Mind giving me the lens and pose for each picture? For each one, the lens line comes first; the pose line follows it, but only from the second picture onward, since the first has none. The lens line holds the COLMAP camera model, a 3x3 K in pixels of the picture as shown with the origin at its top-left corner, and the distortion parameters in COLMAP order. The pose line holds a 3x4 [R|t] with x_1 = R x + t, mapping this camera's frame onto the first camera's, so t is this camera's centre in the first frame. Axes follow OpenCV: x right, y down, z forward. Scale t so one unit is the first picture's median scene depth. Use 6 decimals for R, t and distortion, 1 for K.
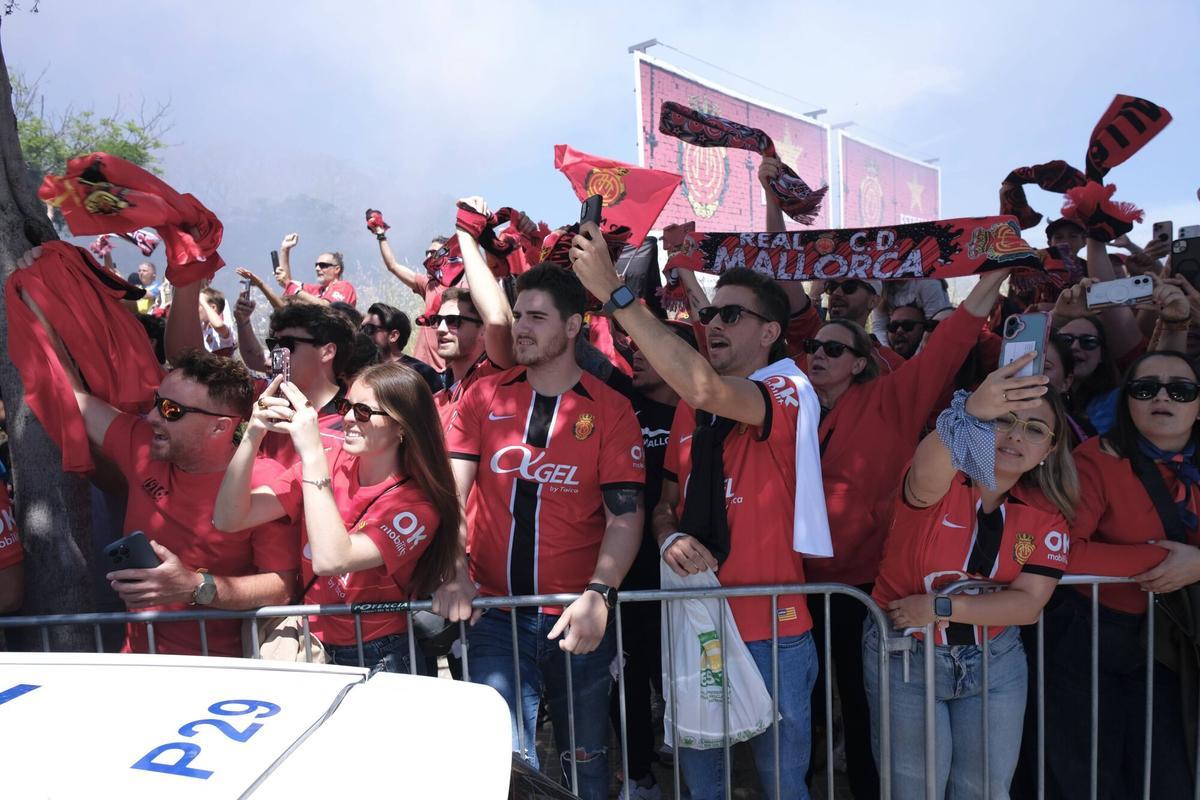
lens RADIAL K [[790.9, 0, 605.0], [0, 790.9, 401.7], [0, 0, 1]] dist [-0.006152, 0.016160]
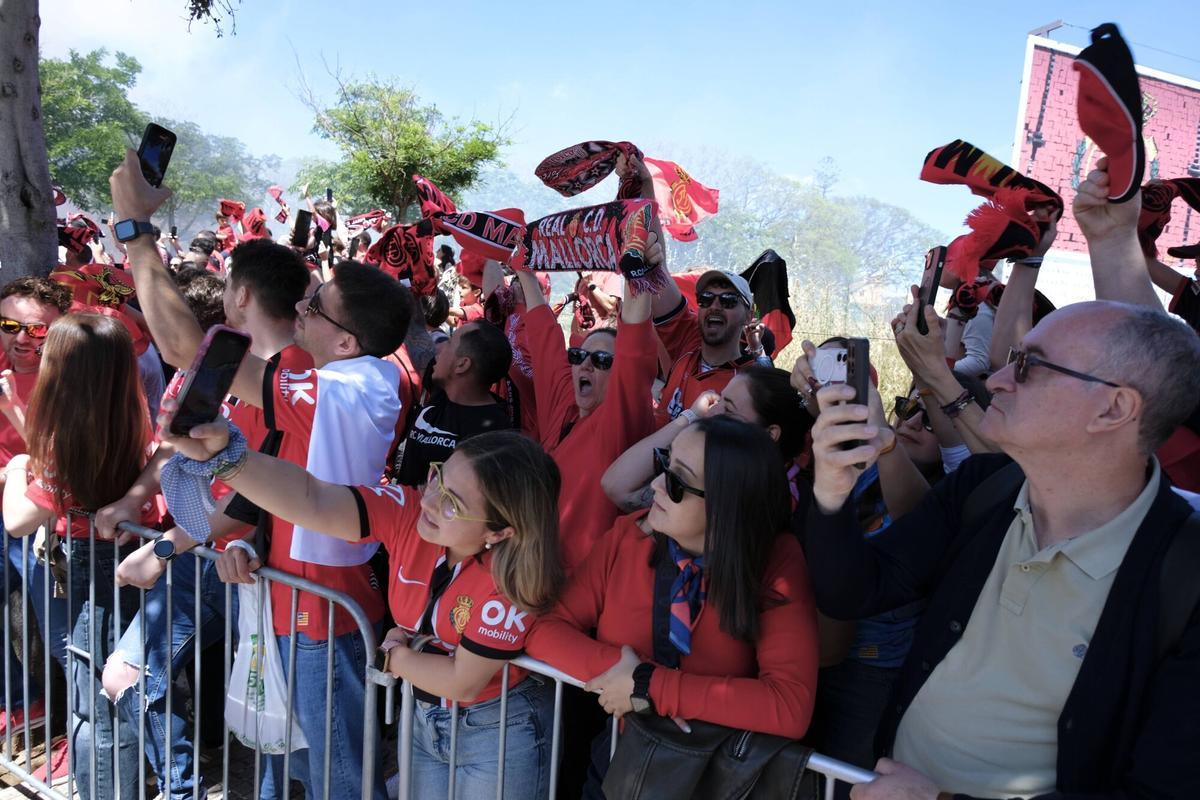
lens RADIAL K [[790.9, 0, 605.0], [0, 790.9, 401.7], [0, 0, 1]] dist [-0.006152, 0.016160]
pose [[0.854987, 0.162502, -0.492534, 0.131500], [-0.163683, 0.985658, 0.041062, -0.011218], [0.492143, 0.045512, 0.869324, 0.043717]]
